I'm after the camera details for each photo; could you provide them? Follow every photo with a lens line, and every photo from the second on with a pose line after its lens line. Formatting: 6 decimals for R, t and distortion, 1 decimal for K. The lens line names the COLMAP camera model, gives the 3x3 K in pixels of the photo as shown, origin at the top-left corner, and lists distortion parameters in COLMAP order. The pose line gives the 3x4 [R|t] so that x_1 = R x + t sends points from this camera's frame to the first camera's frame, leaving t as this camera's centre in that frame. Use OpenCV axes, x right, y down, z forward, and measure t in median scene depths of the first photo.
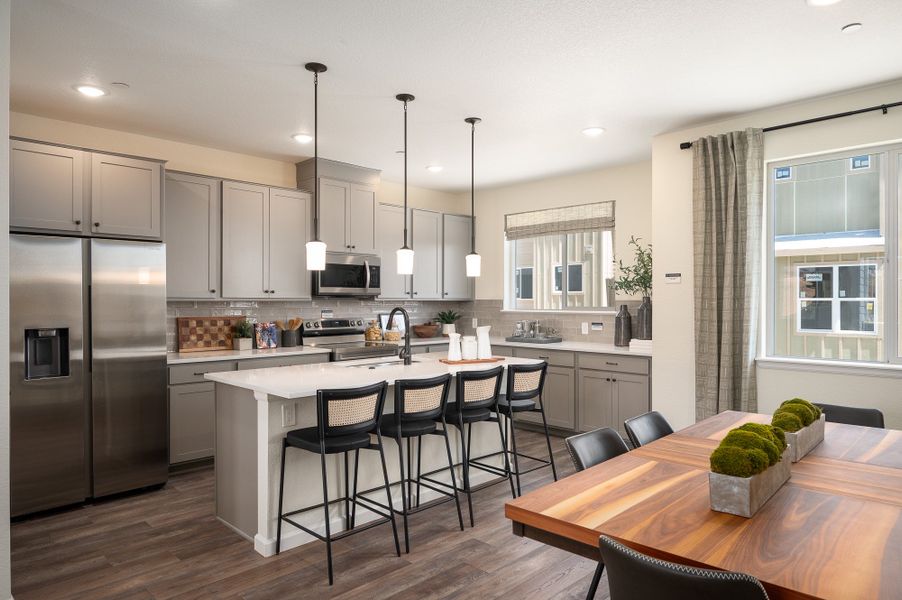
lens RADIAL K [[569.1, 0, 471.4], [0, 569.1, 303.0], [0, 0, 1]] dist [-0.000570, -0.000184]
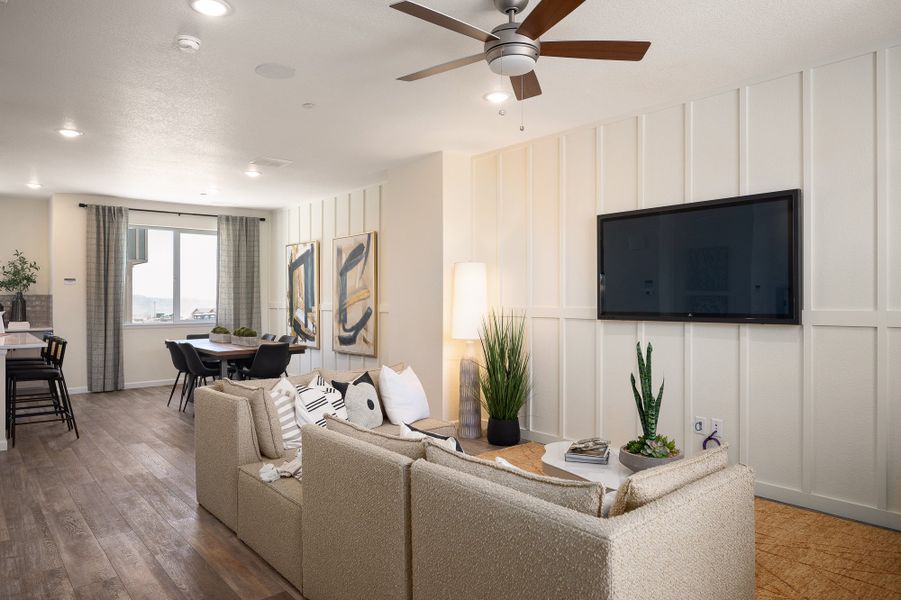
lens RADIAL K [[588.6, 0, 450.5], [0, 588.6, 295.7], [0, 0, 1]] dist [0.000968, -0.000269]
pose [[0.114061, 0.002008, 0.993472, -1.079975], [0.006363, 0.999976, -0.002752, 0.008775], [-0.993453, 0.006635, 0.114045, -0.266468]]
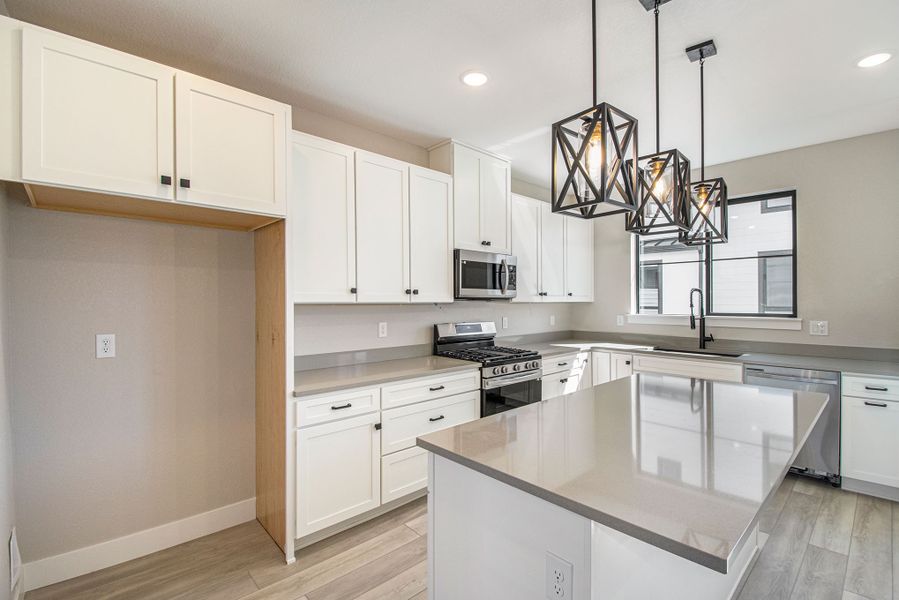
lens RADIAL K [[391.4, 0, 449.5], [0, 391.4, 300.0], [0, 0, 1]] dist [0.000620, 0.000084]
pose [[0.993251, -0.007336, -0.115753, -0.217857], [0.006172, 0.999927, -0.010409, -0.004437], [0.115821, 0.009624, 0.993223, 0.408527]]
